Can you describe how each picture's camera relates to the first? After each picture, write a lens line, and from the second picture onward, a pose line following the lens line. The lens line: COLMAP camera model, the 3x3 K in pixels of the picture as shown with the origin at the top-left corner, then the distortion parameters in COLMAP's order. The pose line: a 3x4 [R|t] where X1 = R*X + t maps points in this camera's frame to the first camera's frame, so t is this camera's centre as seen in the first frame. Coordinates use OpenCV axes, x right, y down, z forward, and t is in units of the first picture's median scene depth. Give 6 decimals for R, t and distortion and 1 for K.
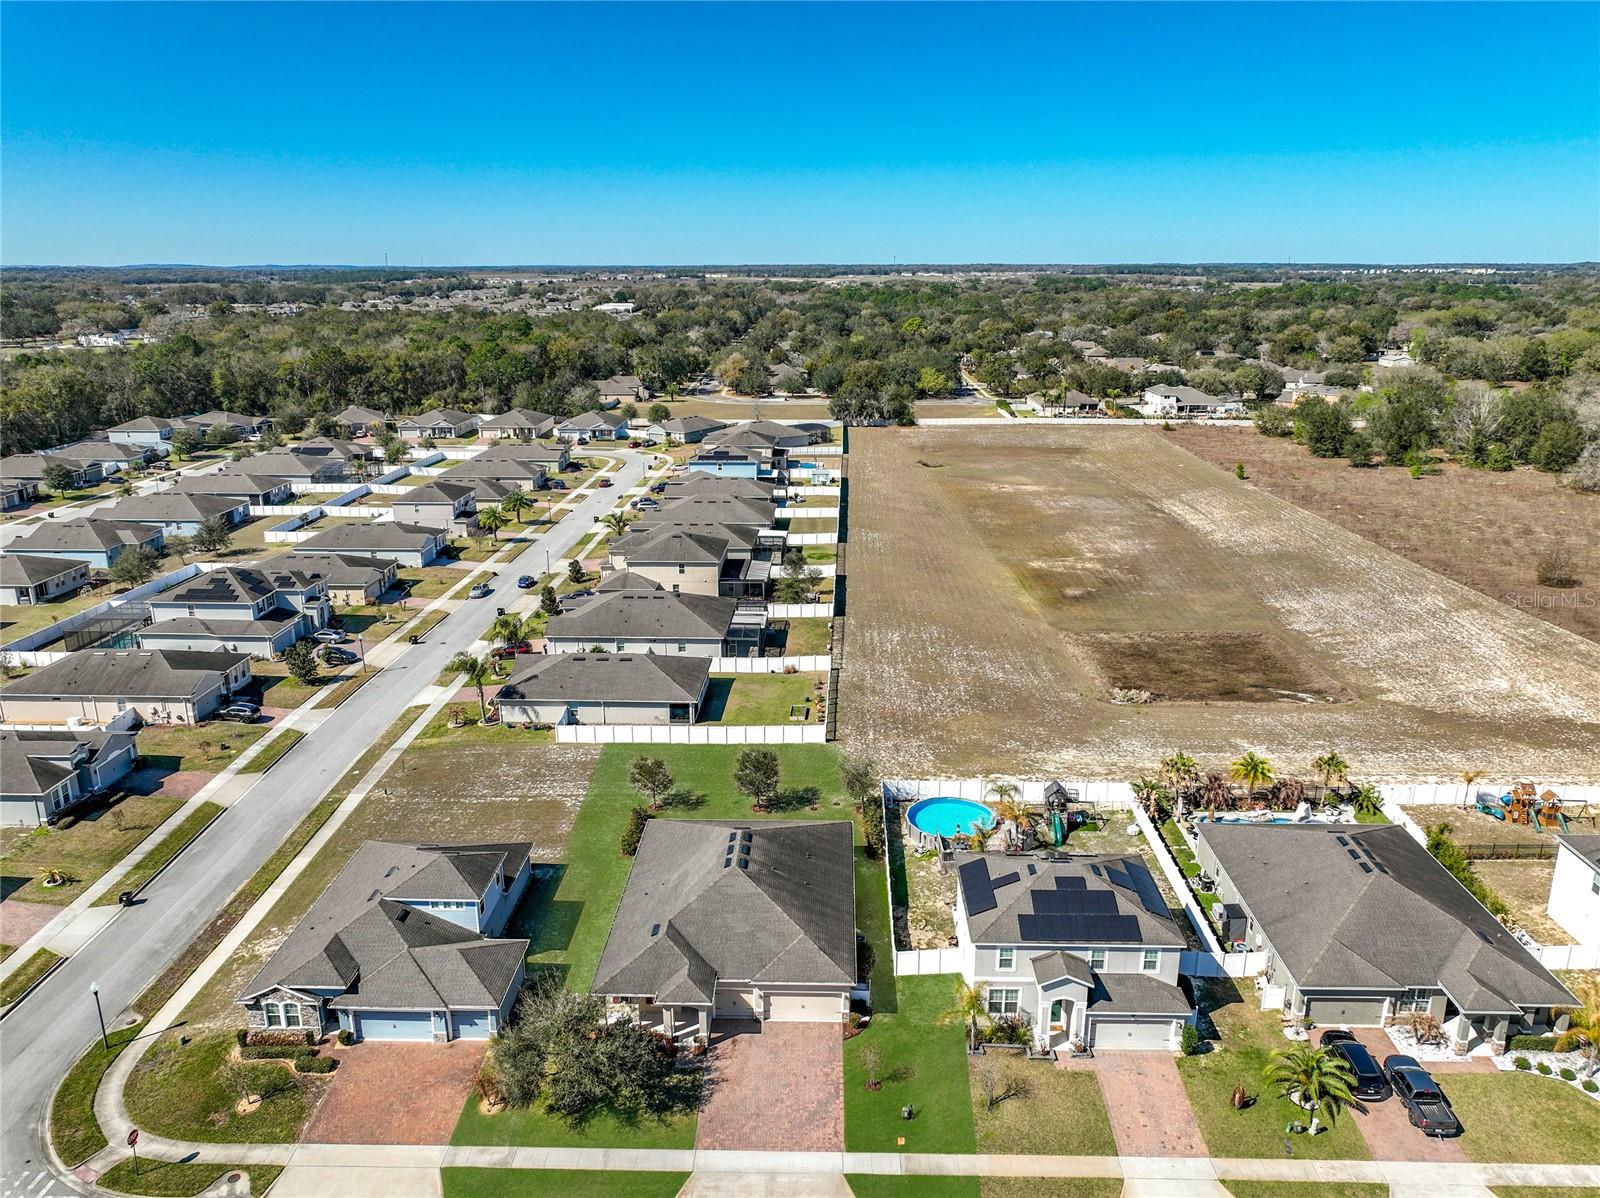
lens RADIAL K [[1173.1, 0, 814.5], [0, 1173.1, 600.4], [0, 0, 1]] dist [0.005045, 0.003200]
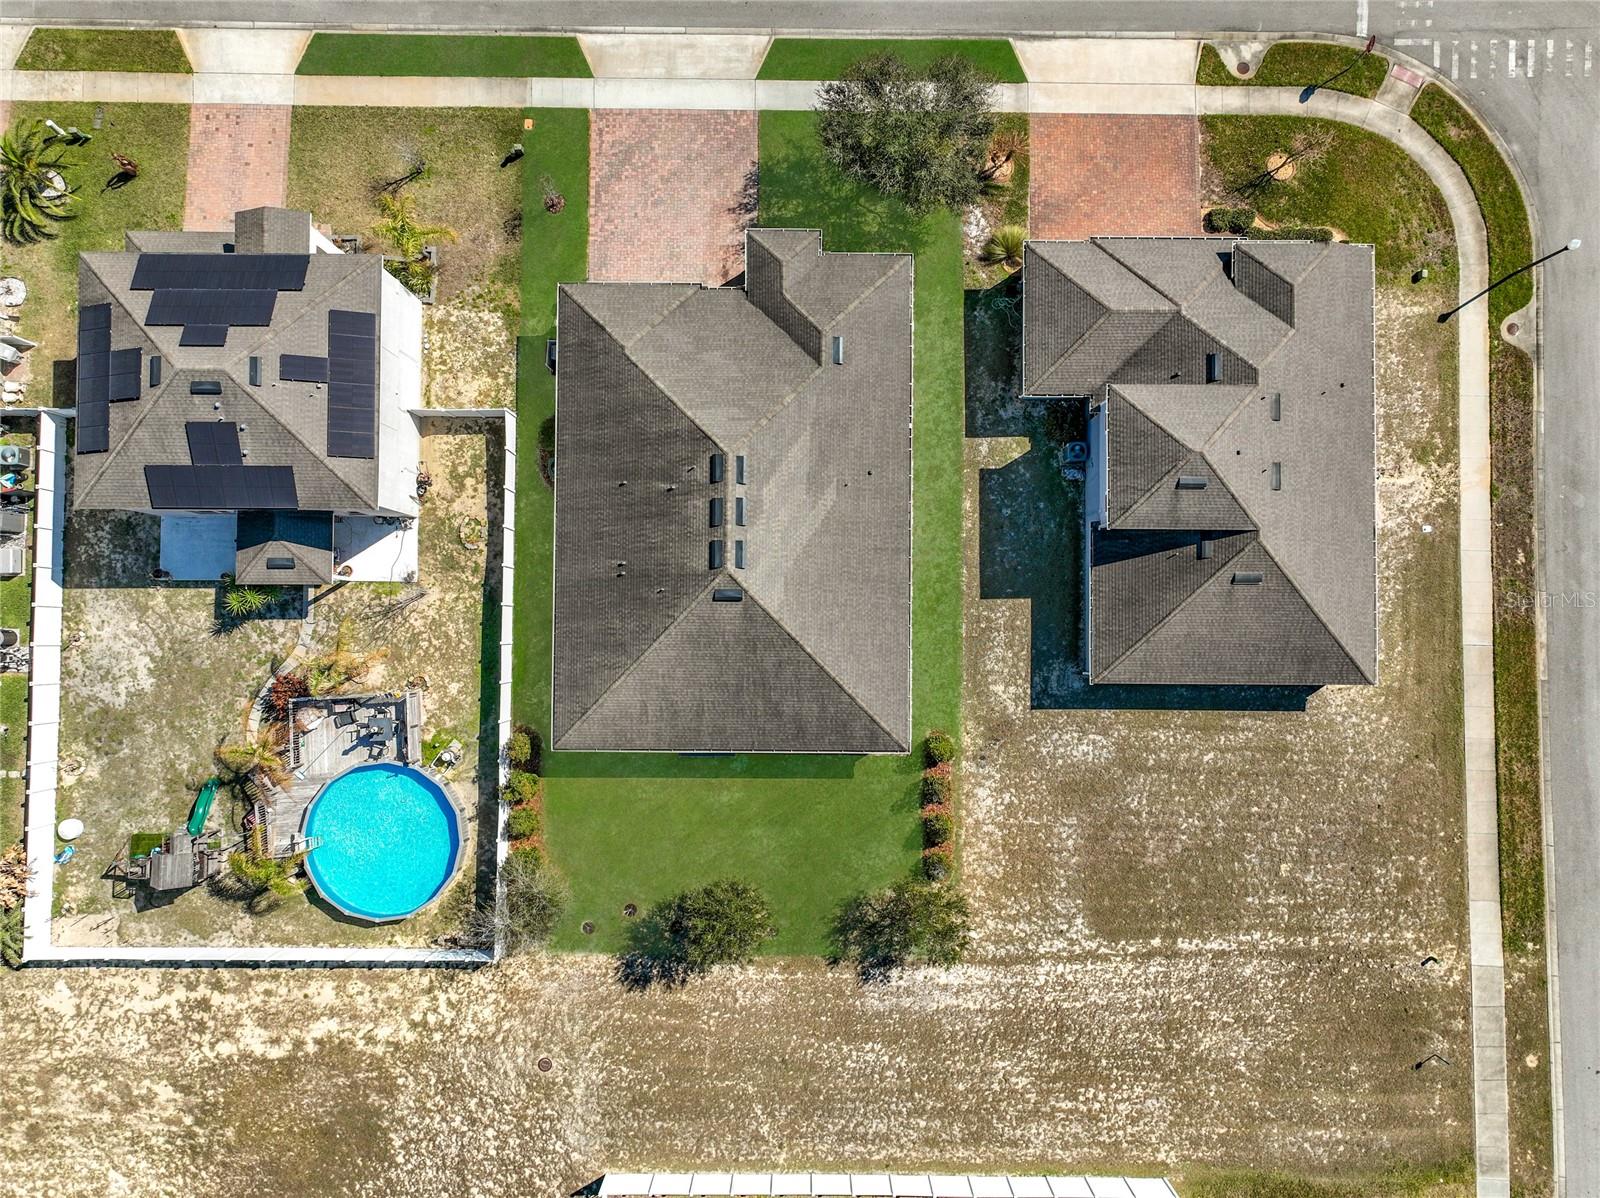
lens RADIAL K [[1131.1, 0, 800.0], [0, 1131.1, 599.0], [0, 0, 1]] dist [-0.001917, 0.024509]
pose [[-0.999873, 0.015736, 0.002657, -0.116084], [-0.001300, -0.246243, 0.969207, -0.416937], [0.015905, 0.969080, 0.246232, 1.008481]]
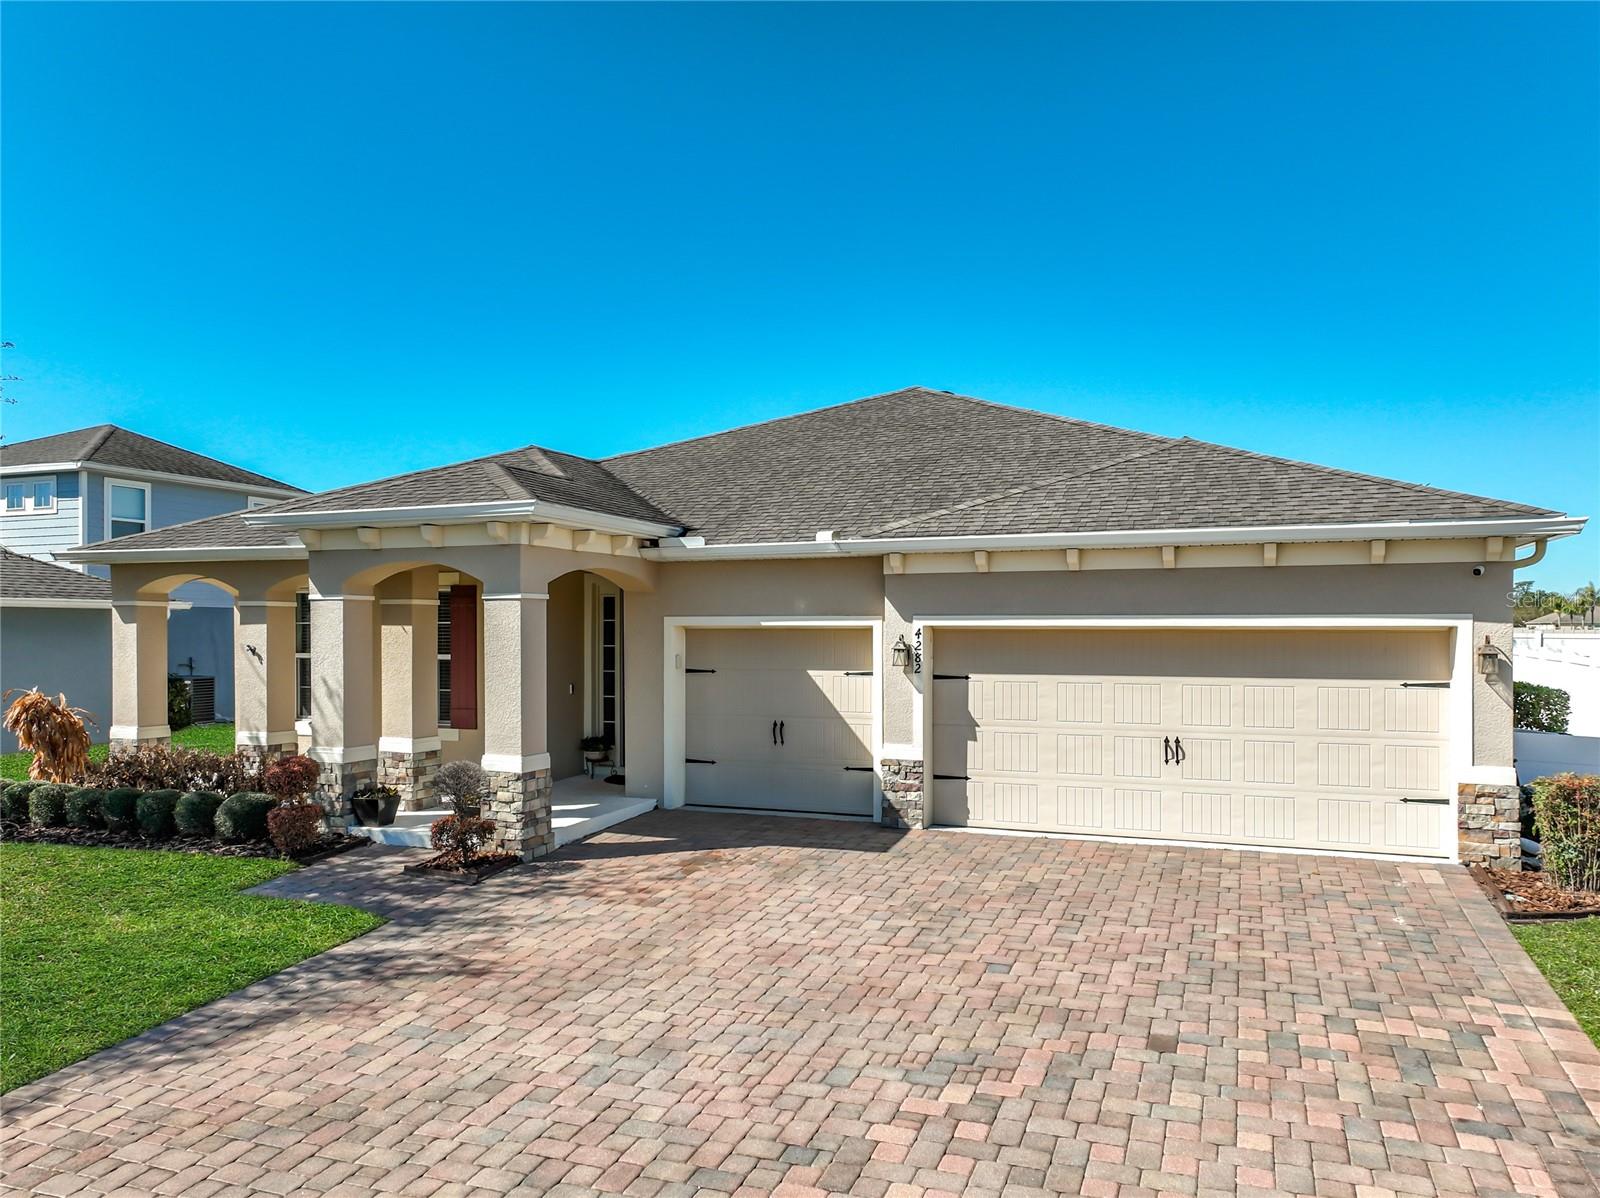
lens RADIAL K [[1142.7, 0, 769.5], [0, 1142.7, 602.1], [0, 0, 1]] dist [-0.003451, -0.002973]
pose [[0.928525, -0.000552, -0.371270, -0.002856], [-0.107136, 0.957061, -0.269363, 0.376625], [0.355477, 0.289887, 0.888595, 0.841531]]
